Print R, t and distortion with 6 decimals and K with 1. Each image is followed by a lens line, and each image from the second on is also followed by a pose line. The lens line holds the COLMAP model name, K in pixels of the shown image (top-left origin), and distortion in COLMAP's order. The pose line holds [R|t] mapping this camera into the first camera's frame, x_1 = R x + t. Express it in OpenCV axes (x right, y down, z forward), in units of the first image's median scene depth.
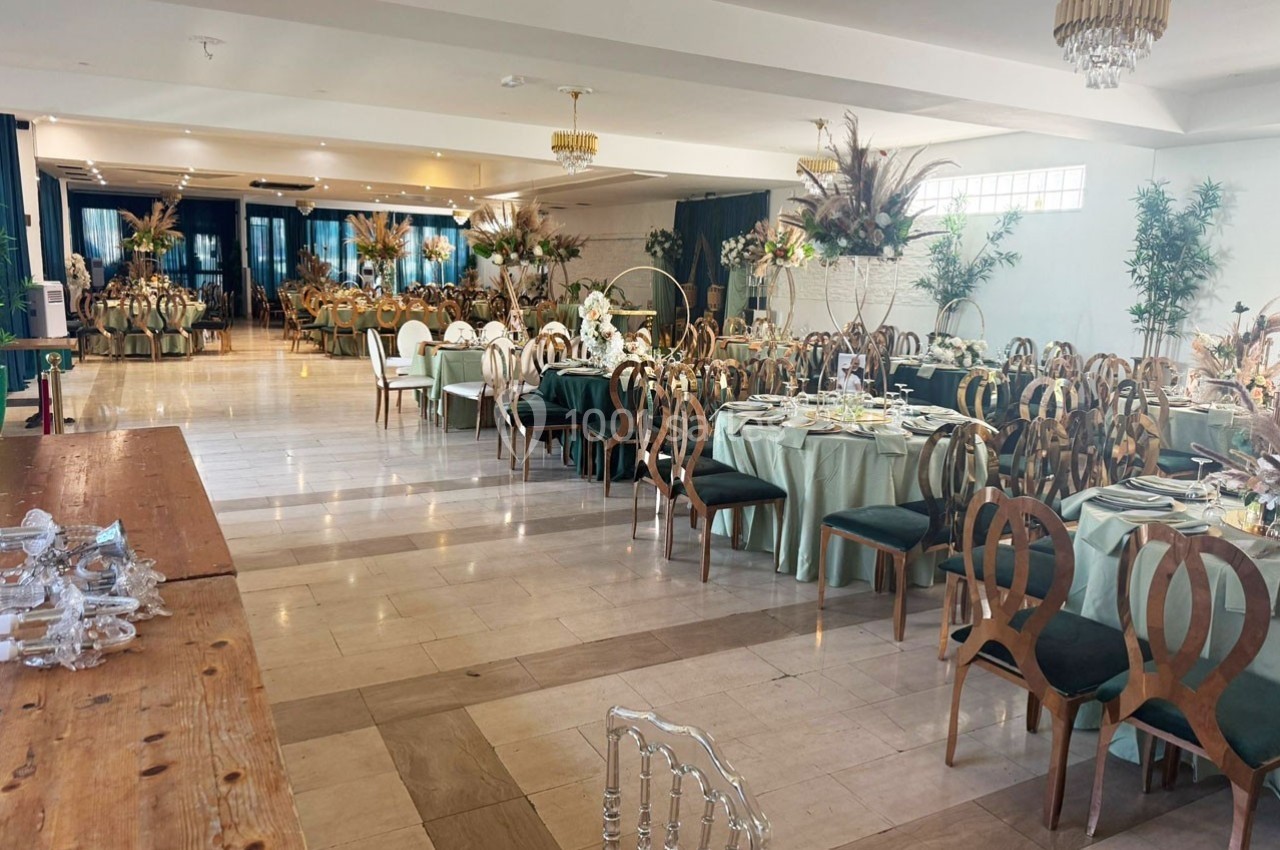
lens RADIAL K [[893.4, 0, 635.9], [0, 893.4, 430.6], [0, 0, 1]] dist [0.053125, -0.043145]
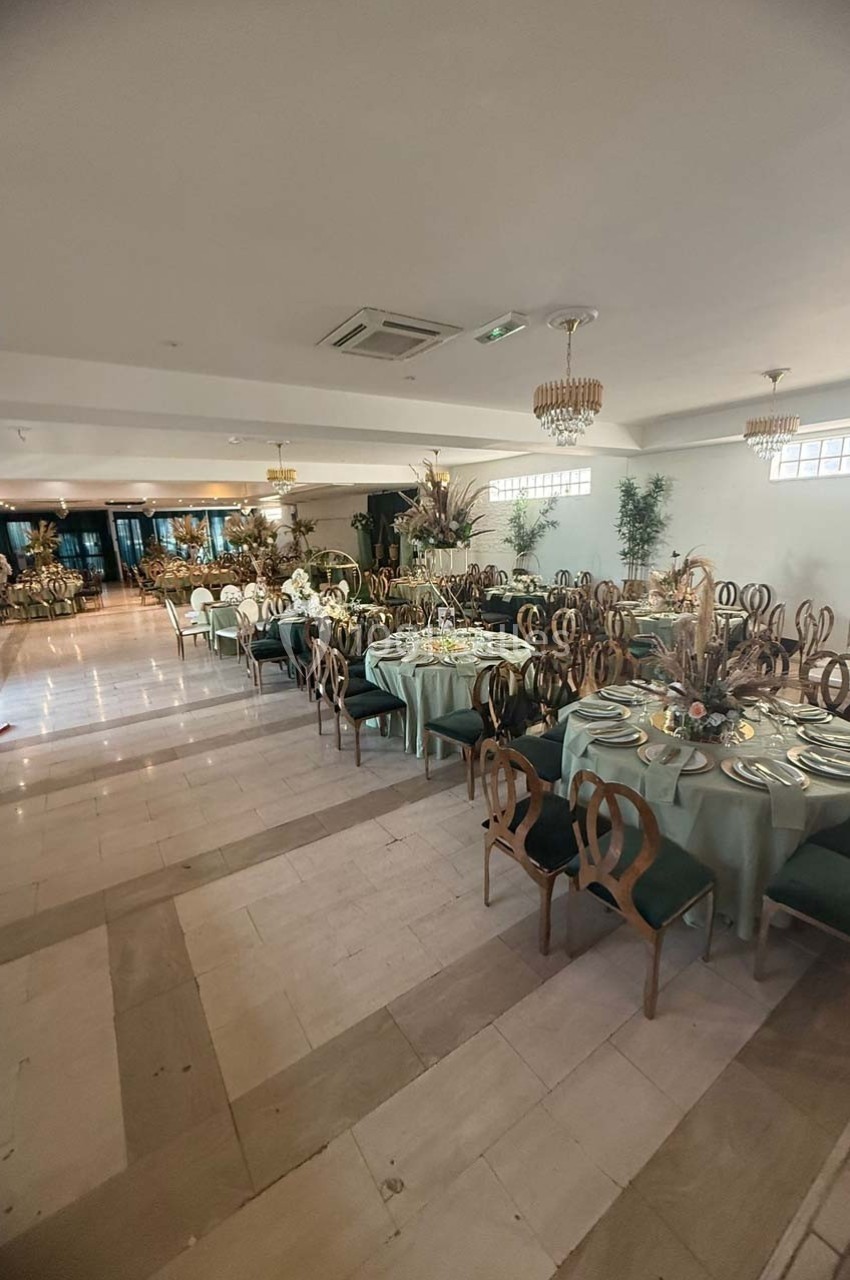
lens RADIAL K [[498.8, 0, 420.0], [0, 498.8, 643.3], [0, 0, 1]] dist [0.000000, 0.000590]
pose [[0.993486, -0.088506, 0.071772, 0.104856], [0.083589, 0.994119, 0.068849, -0.073456], [-0.077443, -0.062401, 0.995042, 0.089451]]
